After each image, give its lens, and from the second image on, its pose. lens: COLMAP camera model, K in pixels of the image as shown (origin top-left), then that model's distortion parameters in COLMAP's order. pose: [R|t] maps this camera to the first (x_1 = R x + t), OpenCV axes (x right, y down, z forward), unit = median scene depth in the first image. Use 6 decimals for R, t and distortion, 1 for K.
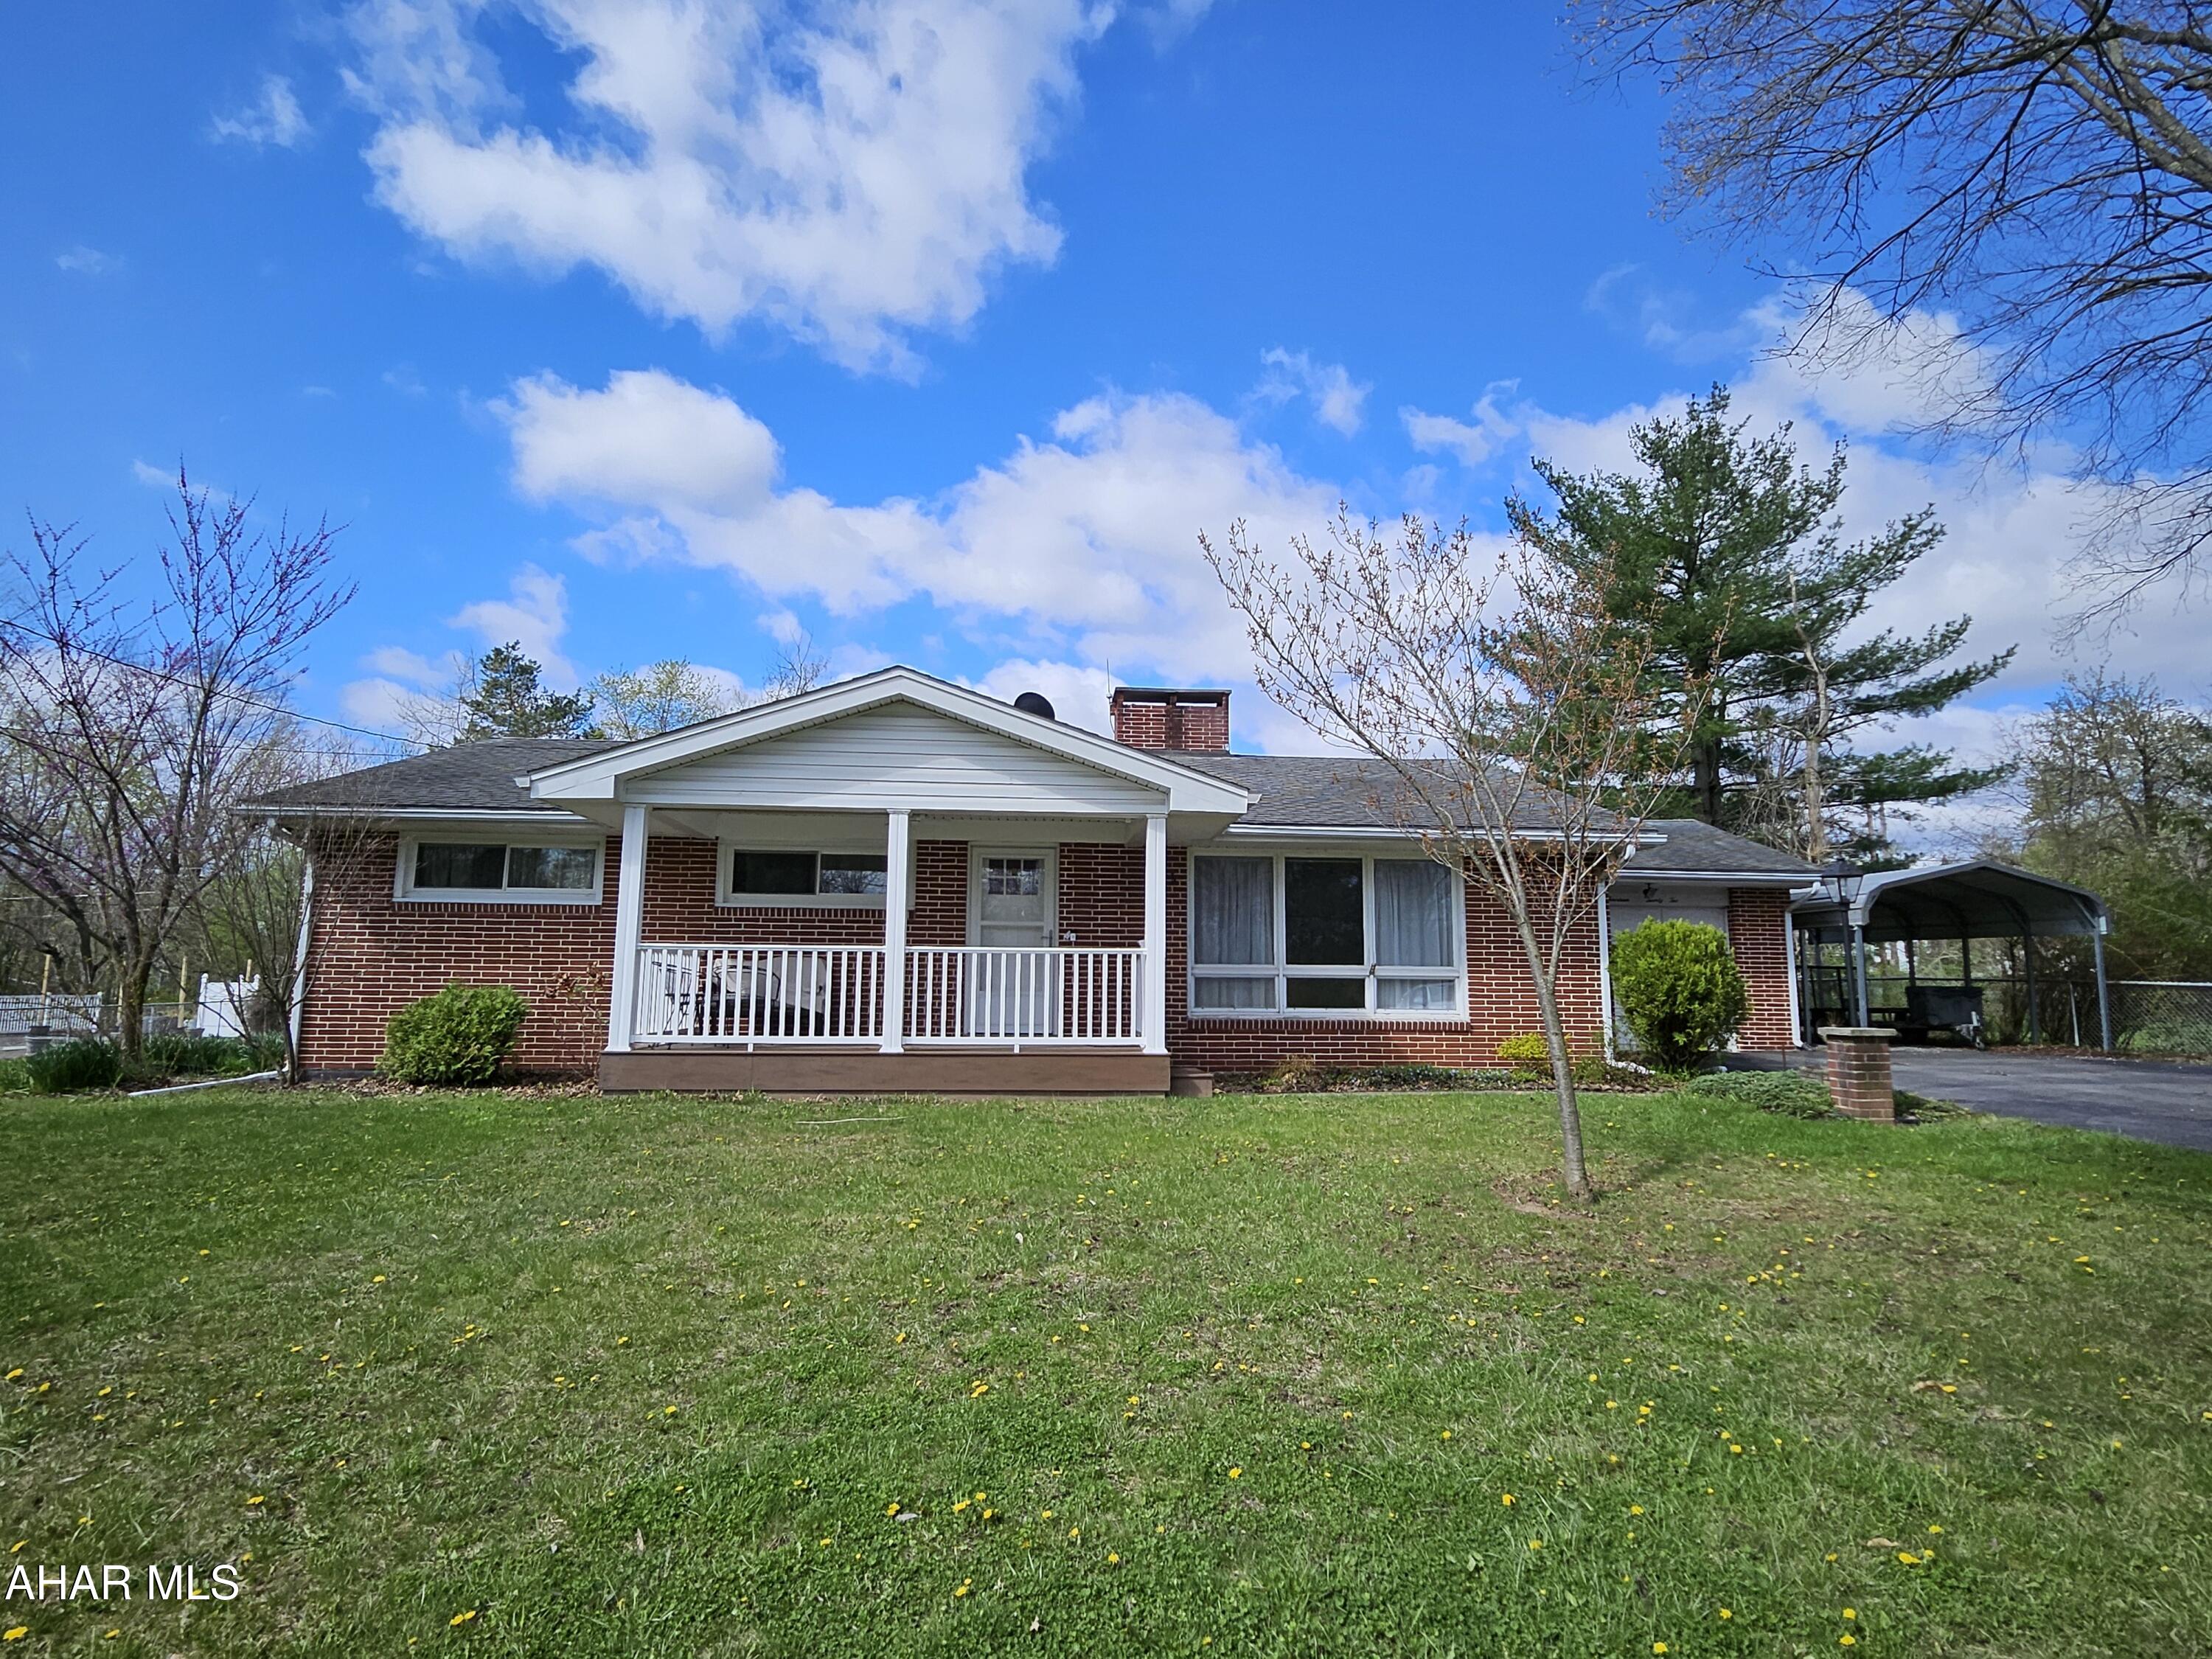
lens RADIAL K [[1192.4, 0, 1134.8], [0, 1192.4, 818.3], [0, 0, 1]] dist [0.005588, 0.001119]
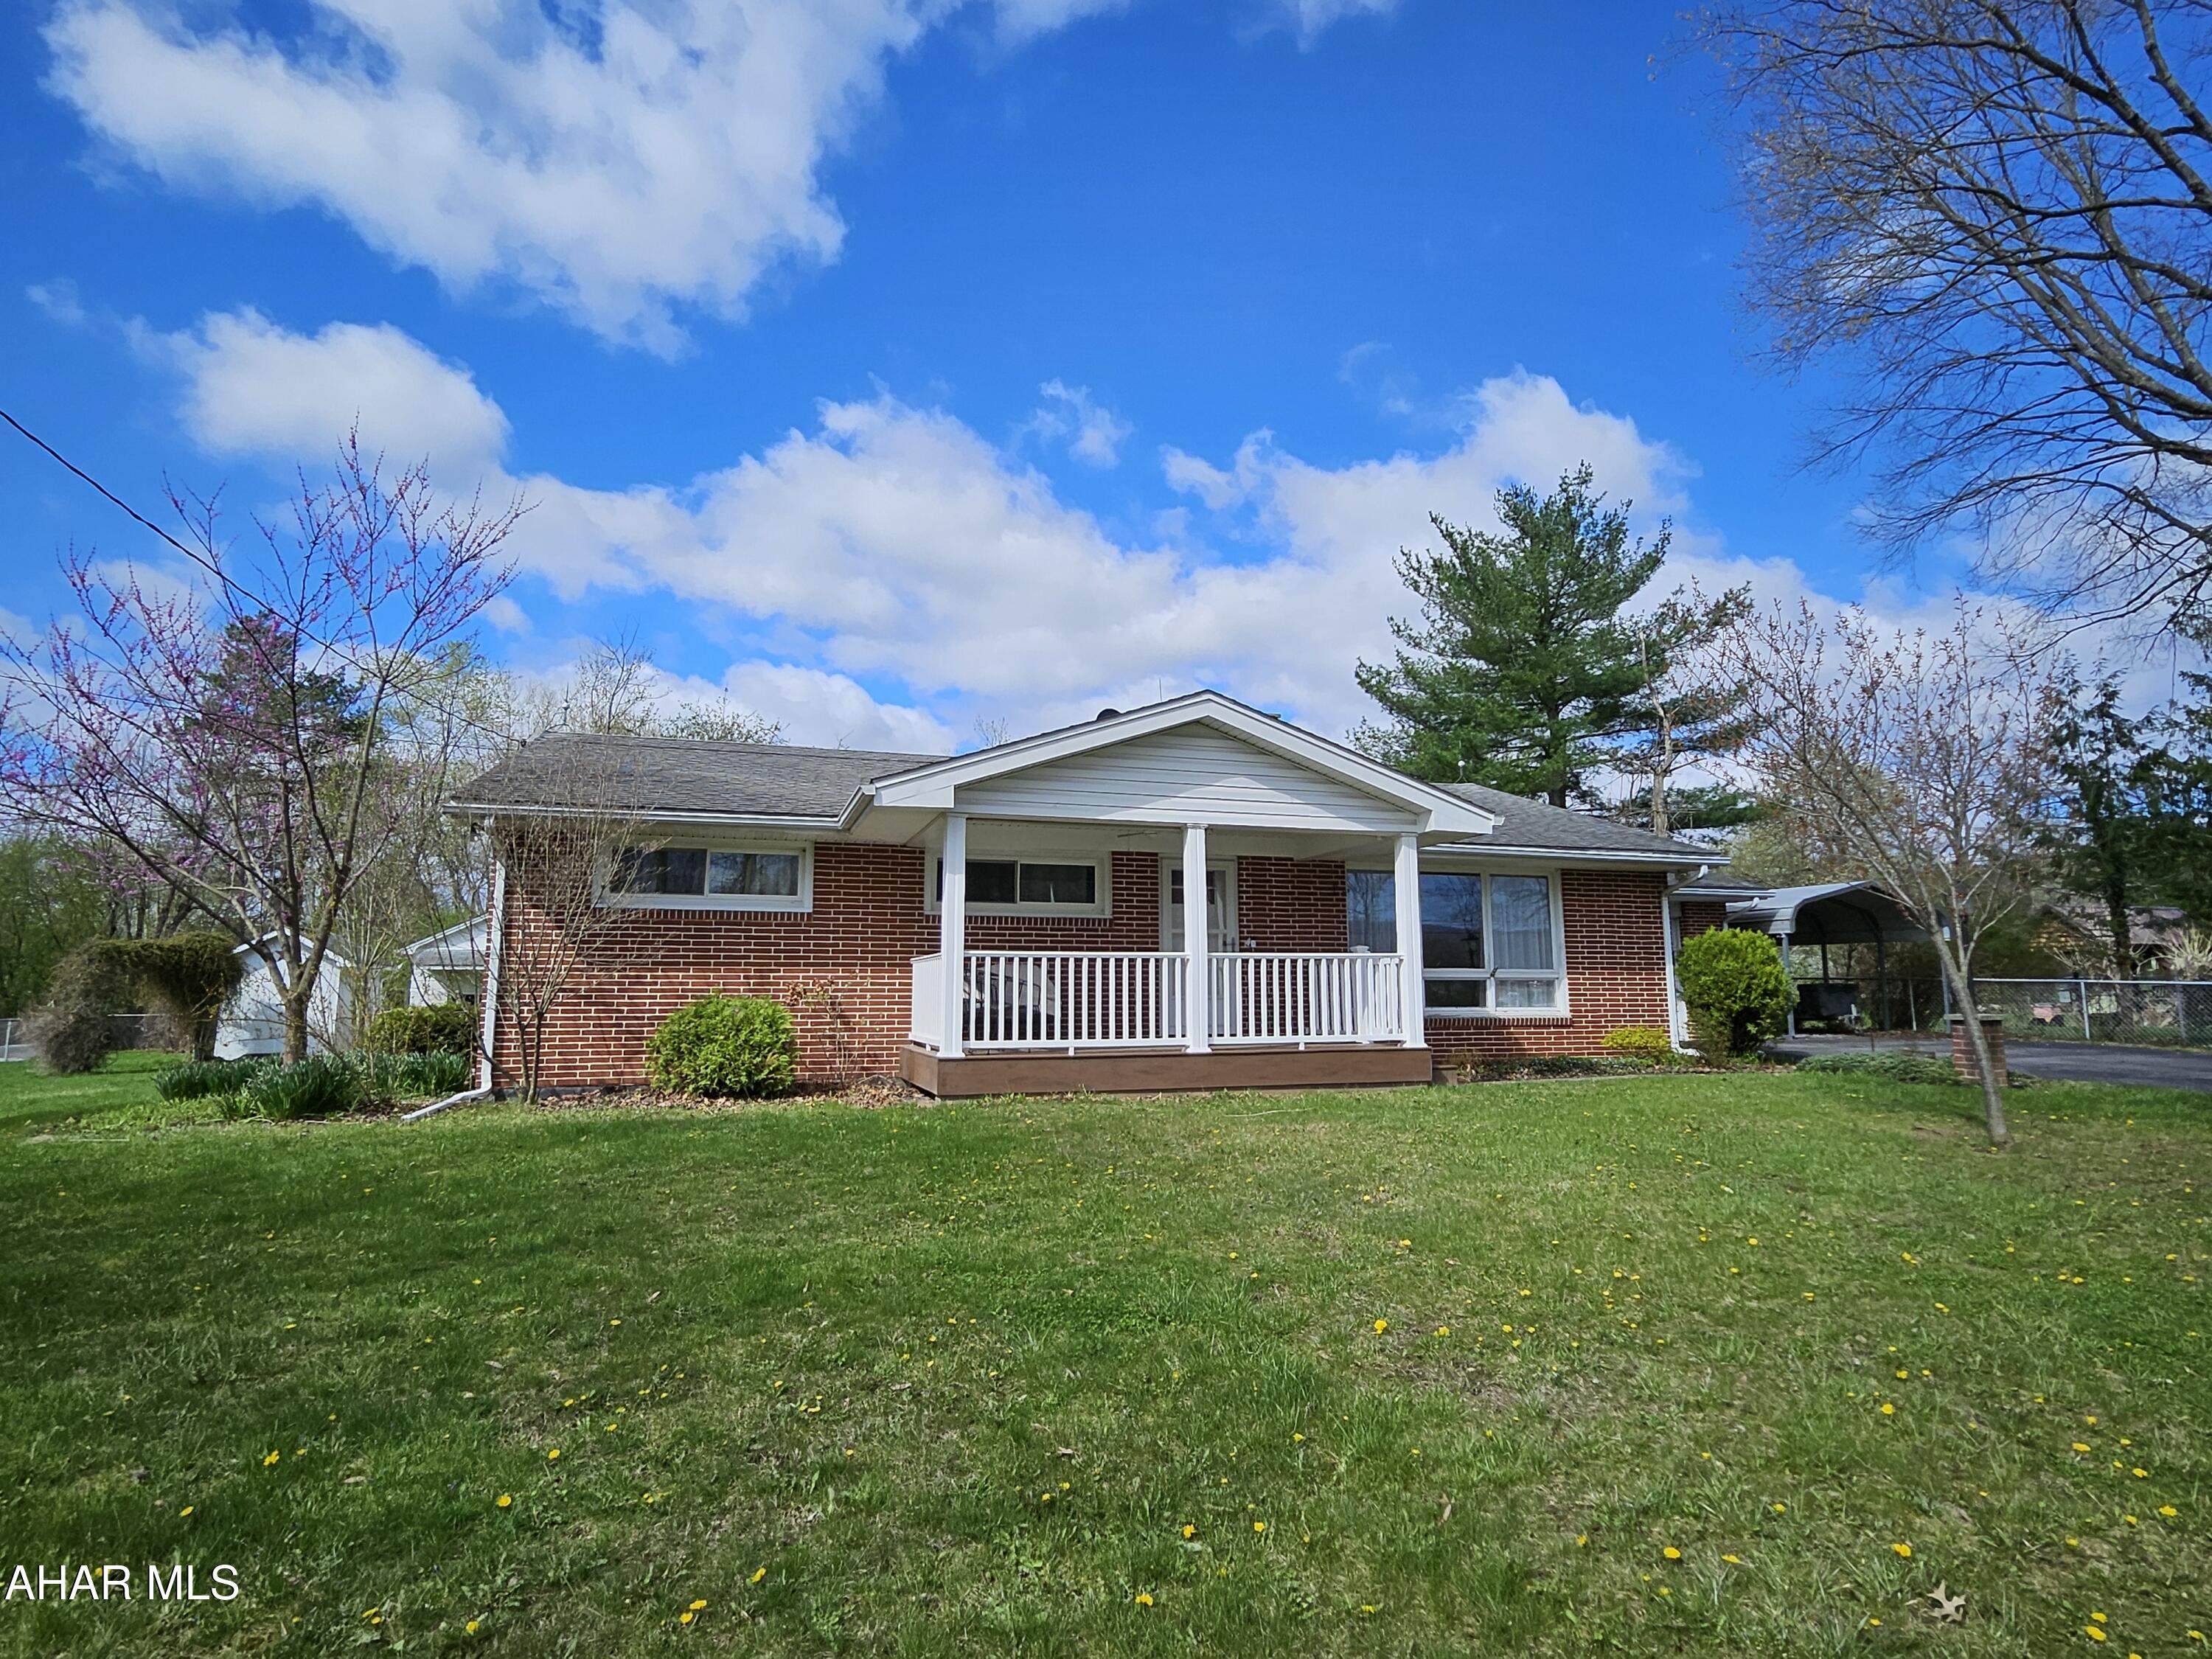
lens RADIAL K [[1172.8, 0, 1129.7], [0, 1172.8, 826.2], [0, 0, 1]] dist [0.003387, -0.000611]
pose [[0.972639, 0.021941, 0.231283, -0.300415], [-0.022057, 0.999755, -0.002086, -0.001506], [-0.231272, -0.003072, 0.972884, -0.002590]]
